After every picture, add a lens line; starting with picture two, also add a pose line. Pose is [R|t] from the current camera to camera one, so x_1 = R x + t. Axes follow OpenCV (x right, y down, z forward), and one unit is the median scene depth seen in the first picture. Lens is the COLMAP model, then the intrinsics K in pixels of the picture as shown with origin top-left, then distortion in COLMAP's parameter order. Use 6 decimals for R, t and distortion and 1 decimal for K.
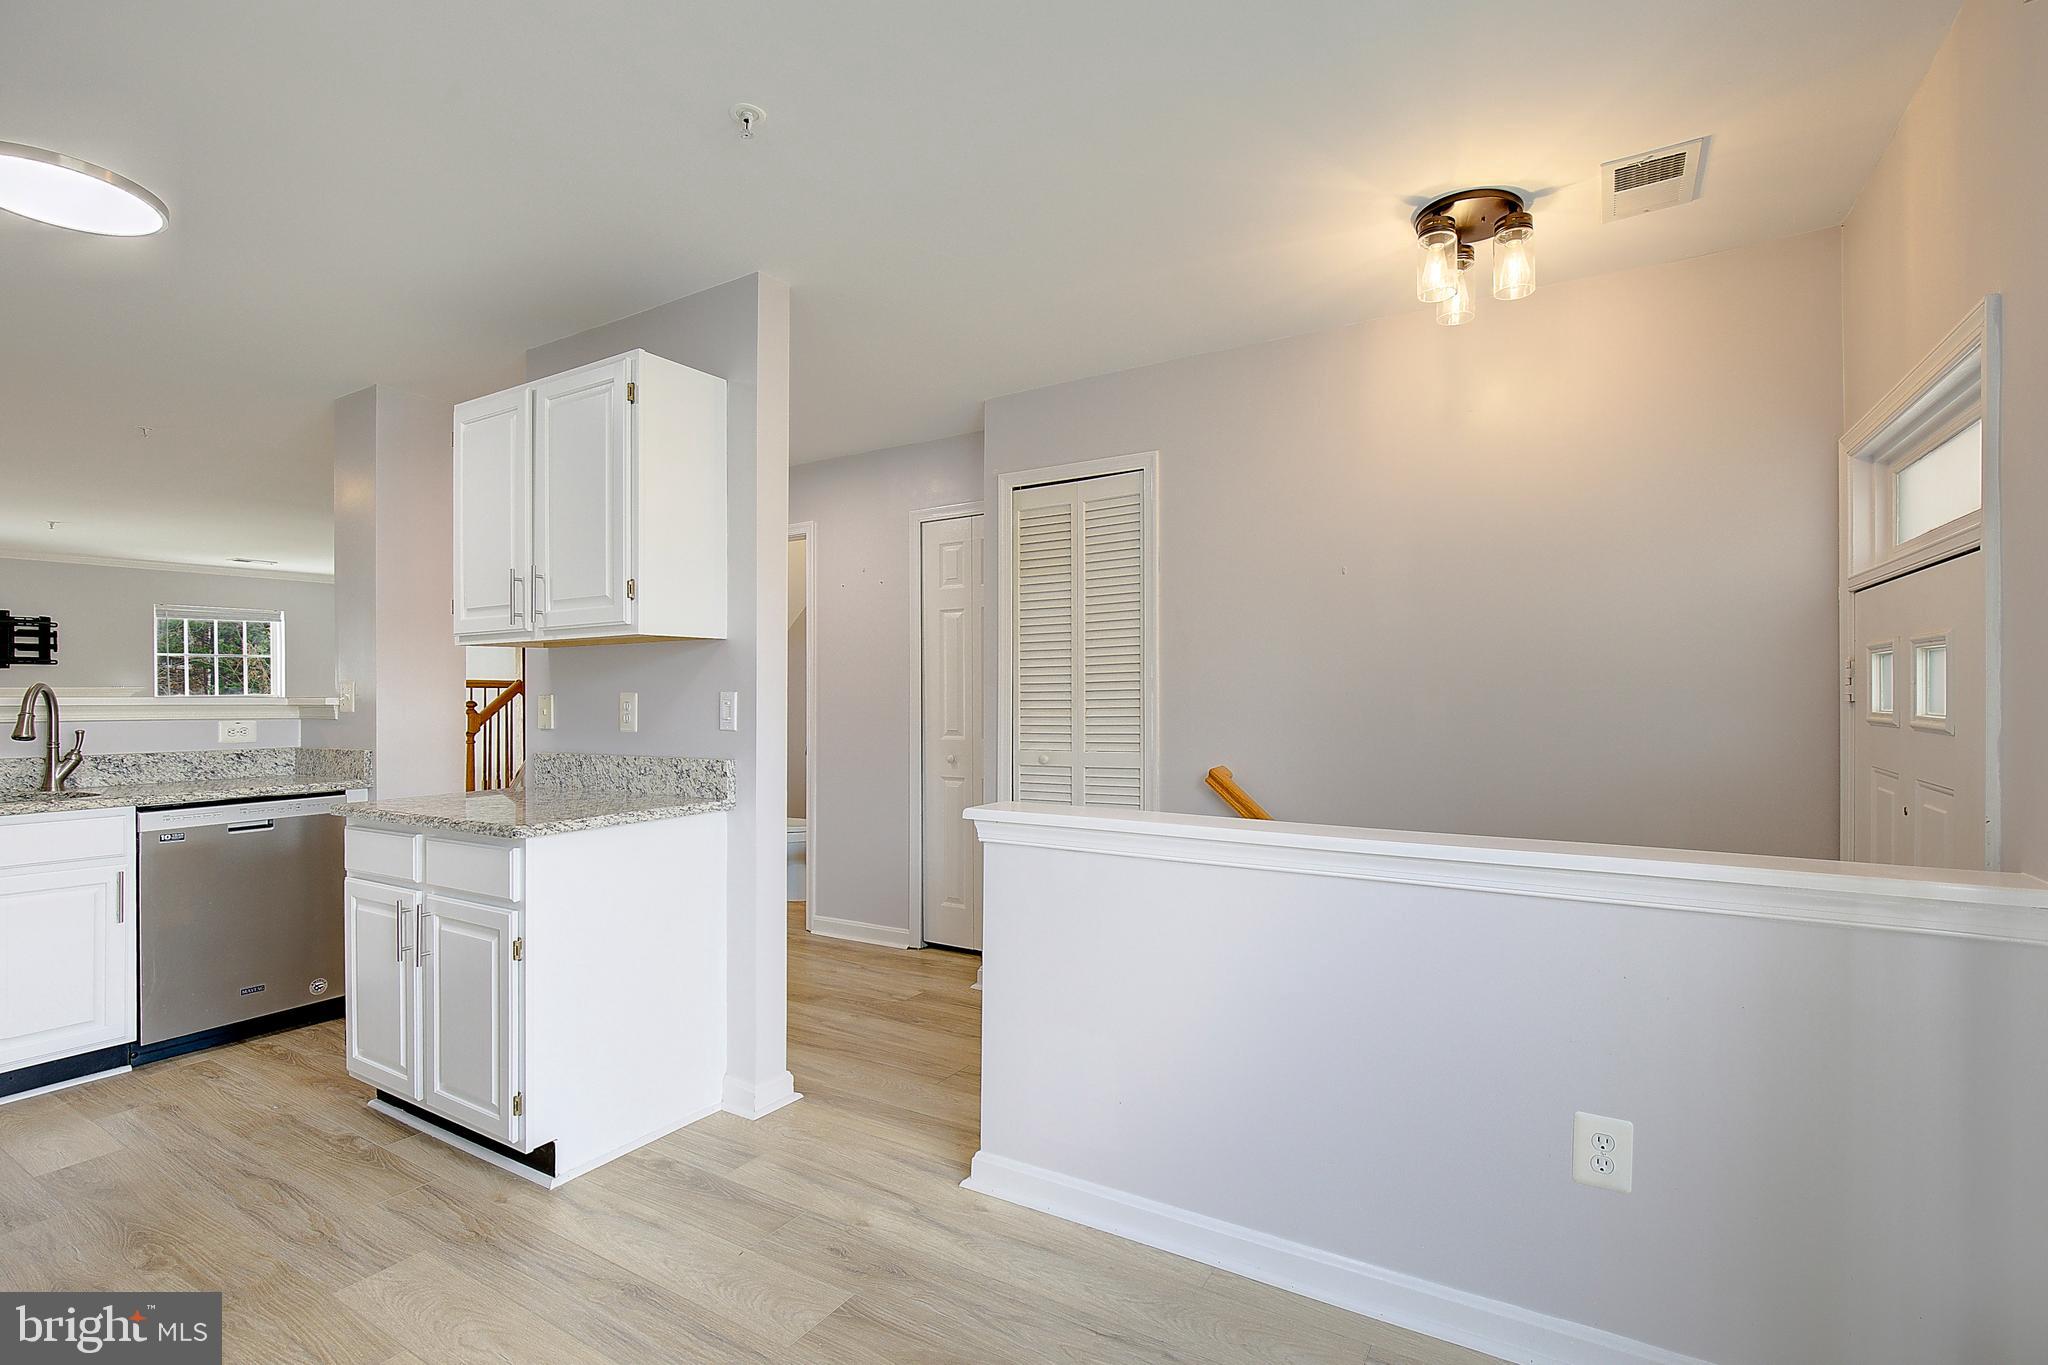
lens RADIAL K [[957.7, 0, 1024.0], [0, 957.7, 682.5], [0, 0, 1]] dist [-0.003081, 0.000570]
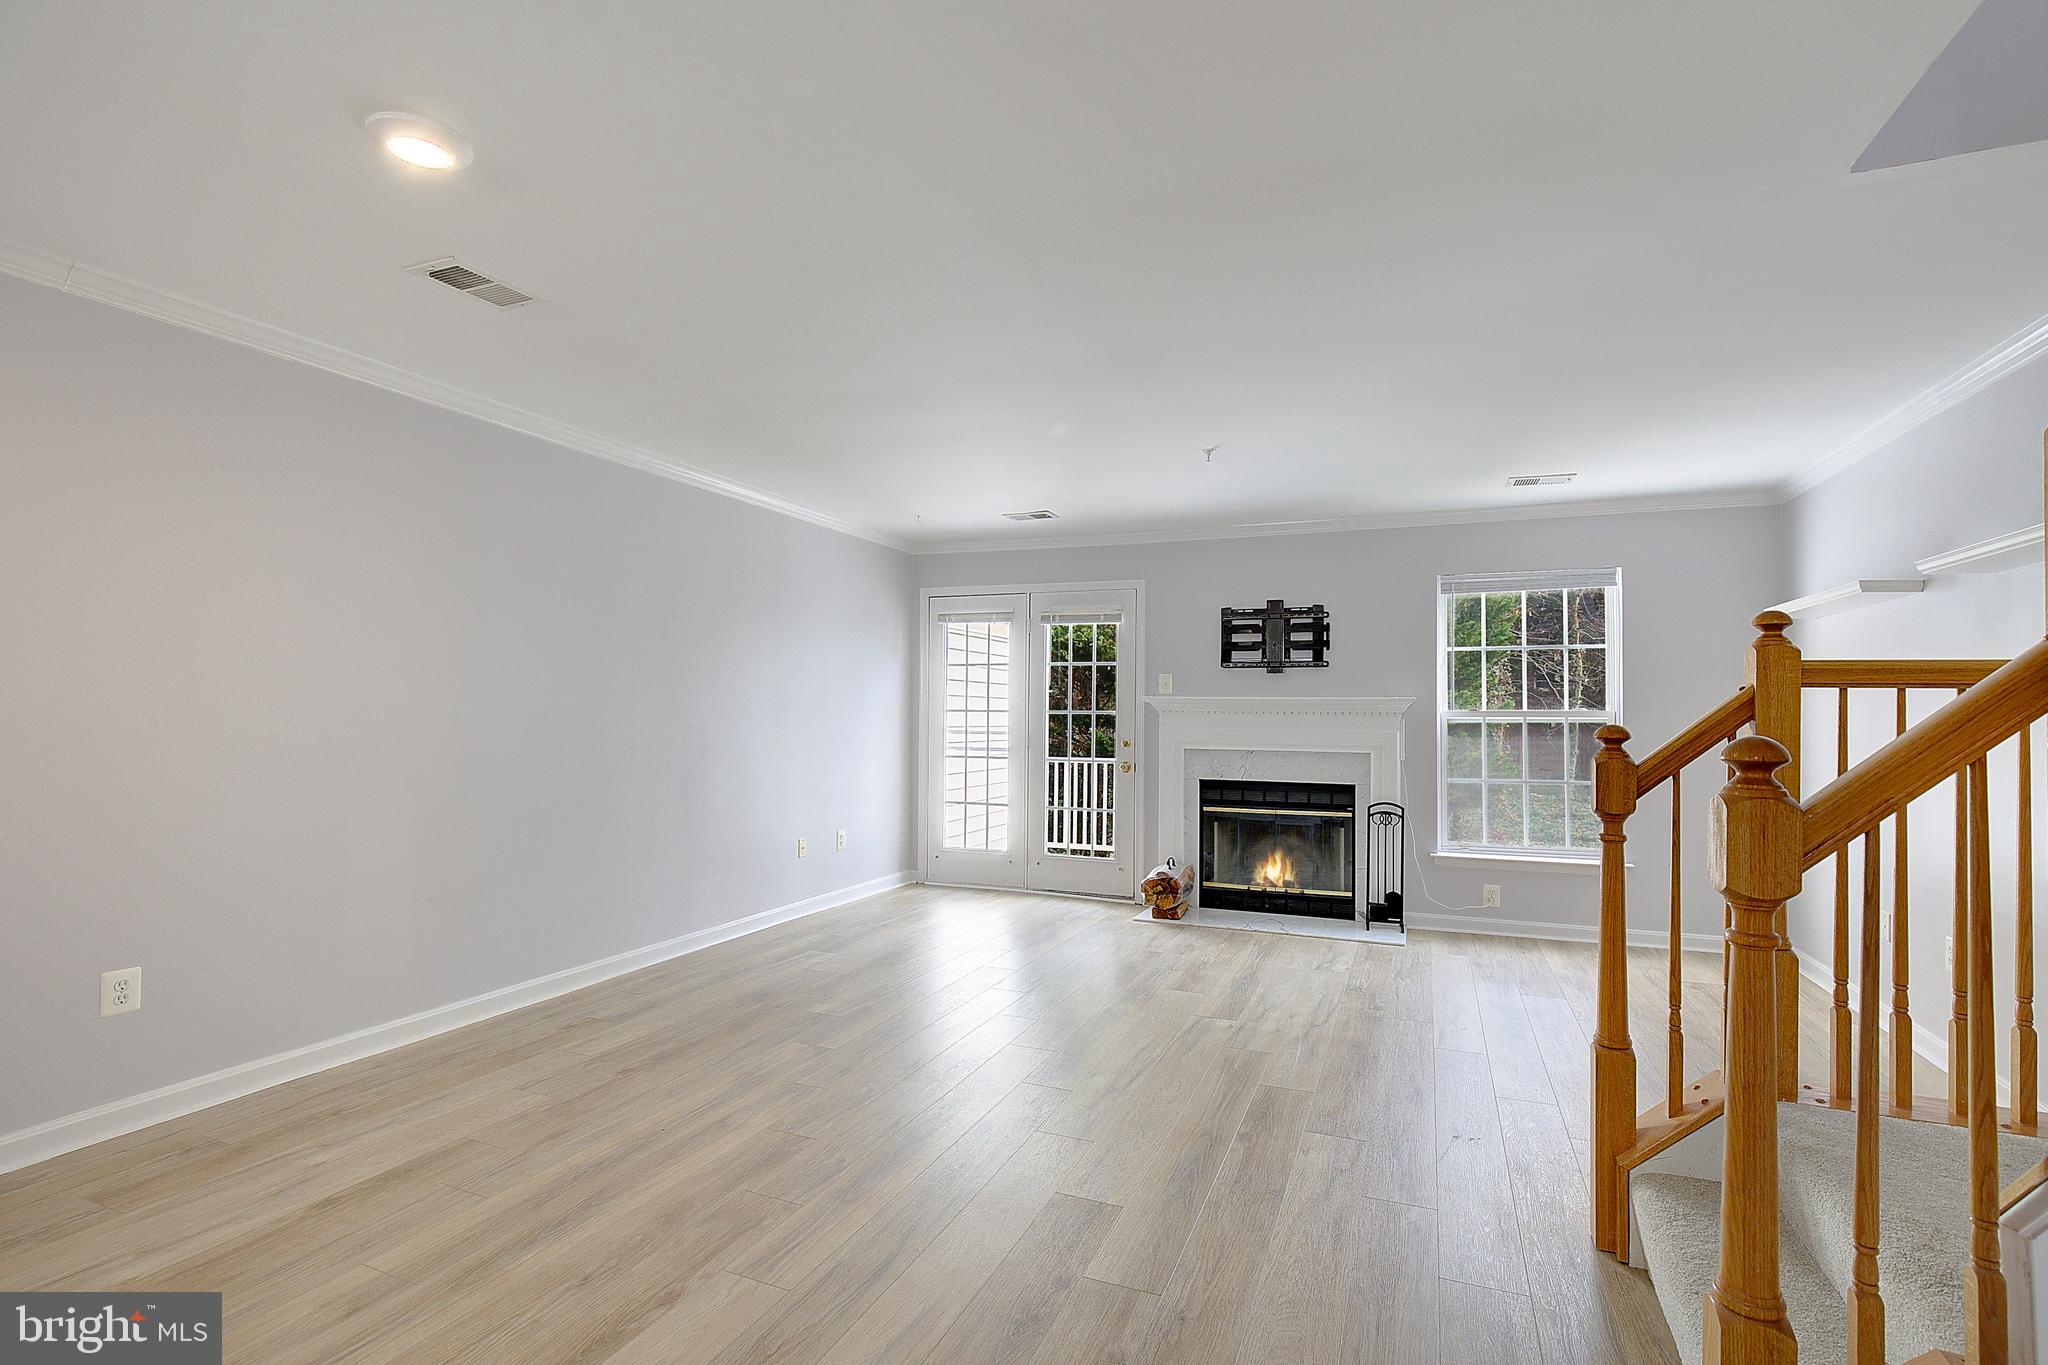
lens RADIAL K [[948.3, 0, 1048.9], [0, 948.3, 714.3], [0, 0, 1]] dist [-0.032656, 0.008359]
pose [[0.179293, 0.013960, -0.983697, -0.710414], [0.002500, 0.999890, 0.014645, 0.015011], [0.983793, -0.005085, 0.179238, 1.440106]]
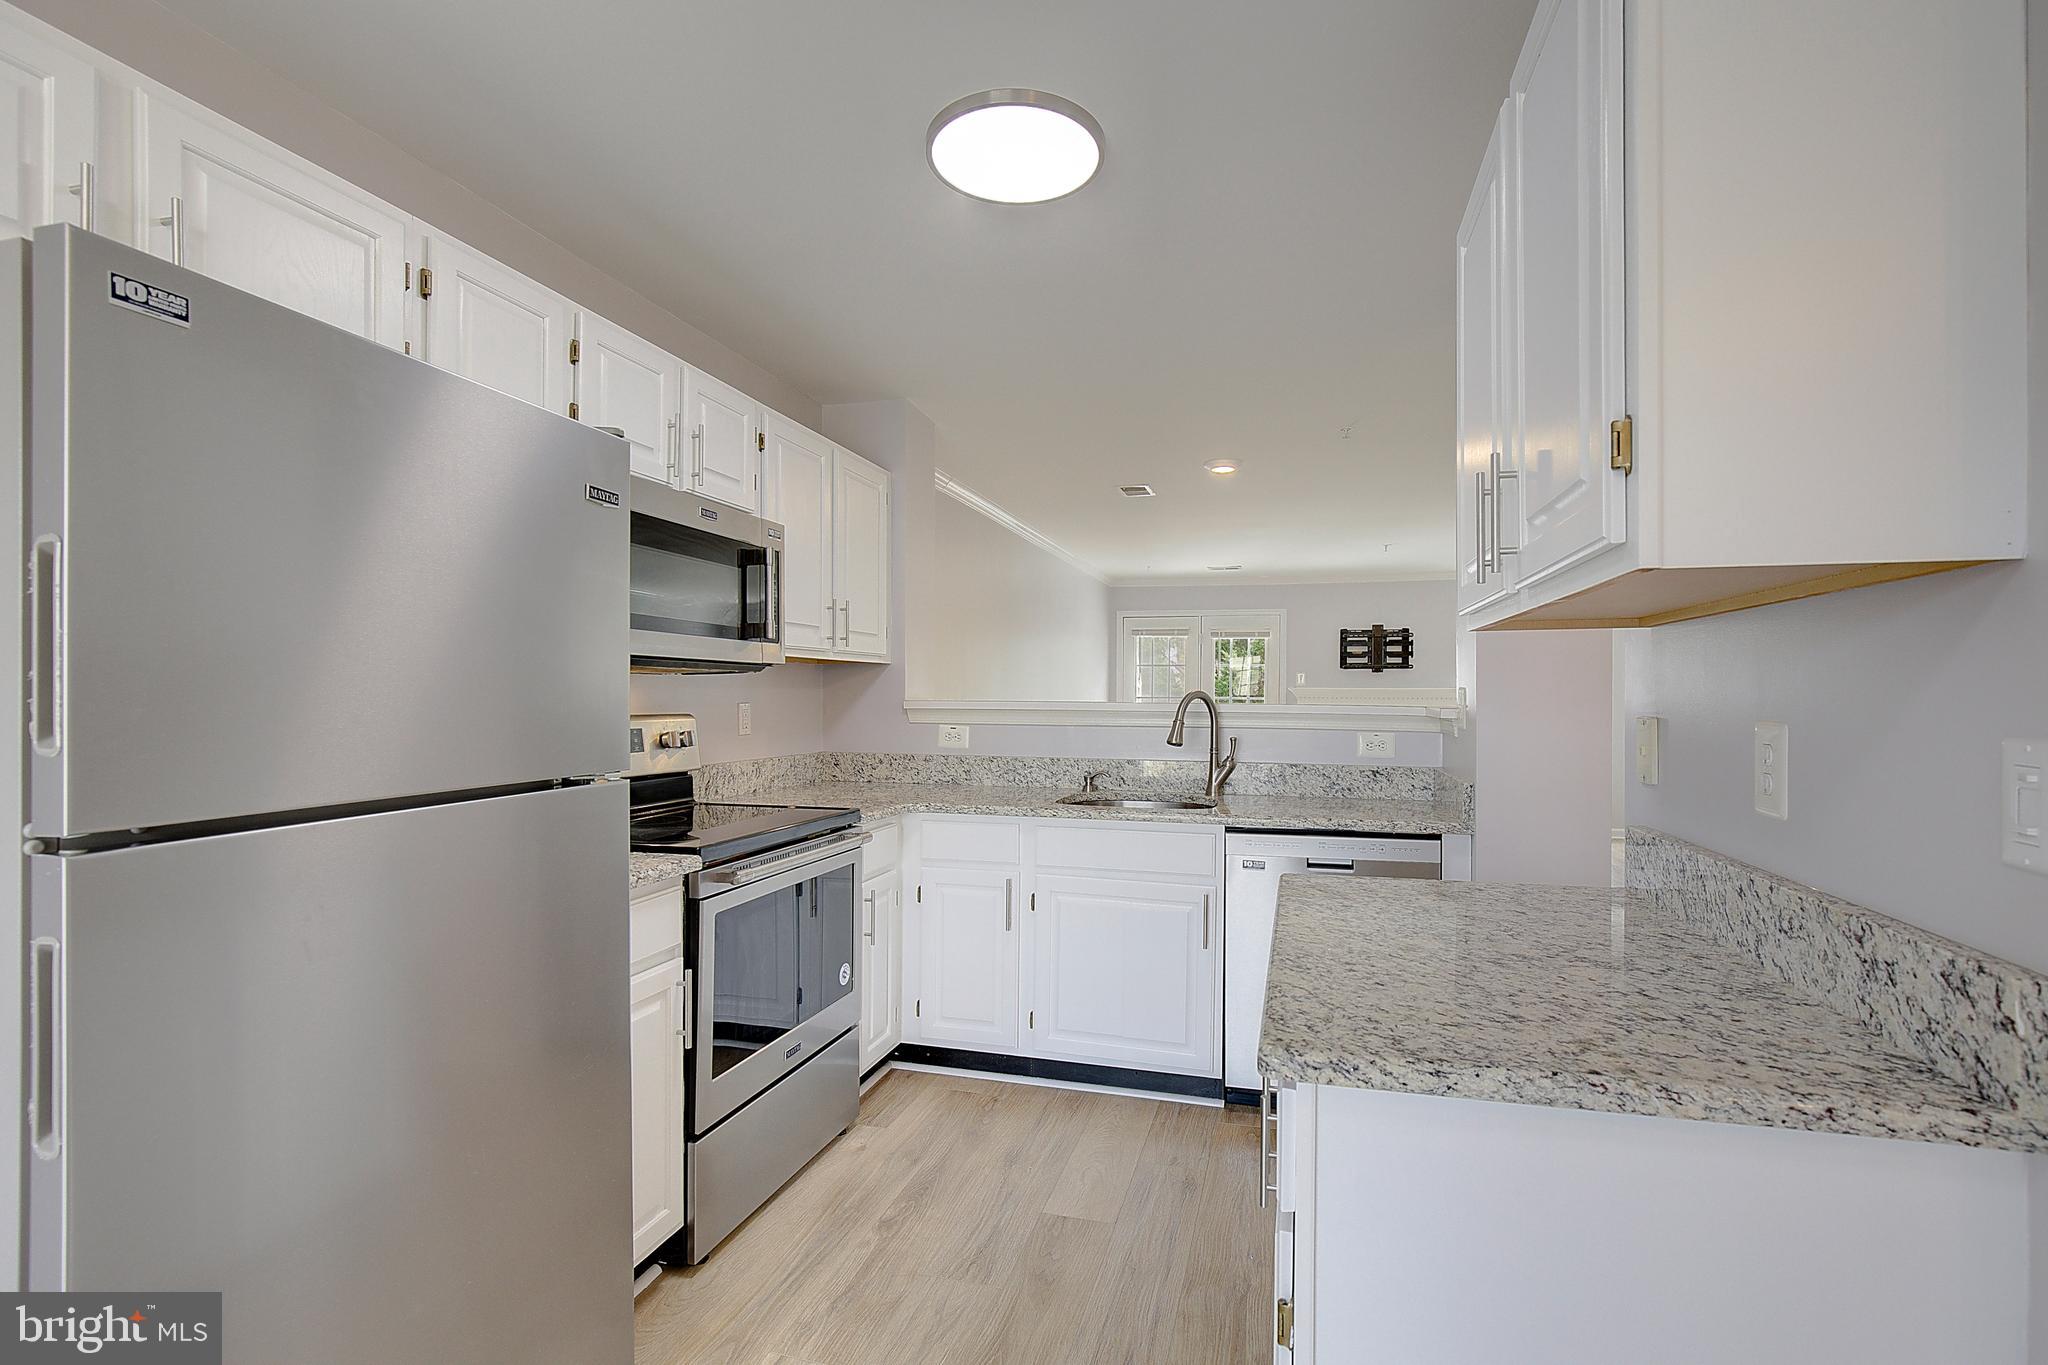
lens RADIAL K [[934.1, 0, 1042.9], [0, 934.1, 698.7], [0, 0, 1]] dist [-0.026959, 0.006679]
pose [[0.284391, 0.014525, -0.958598, -0.109984], [0.005276, 0.999846, 0.016715, -0.007642], [0.958694, -0.009811, 0.284271, 0.535277]]
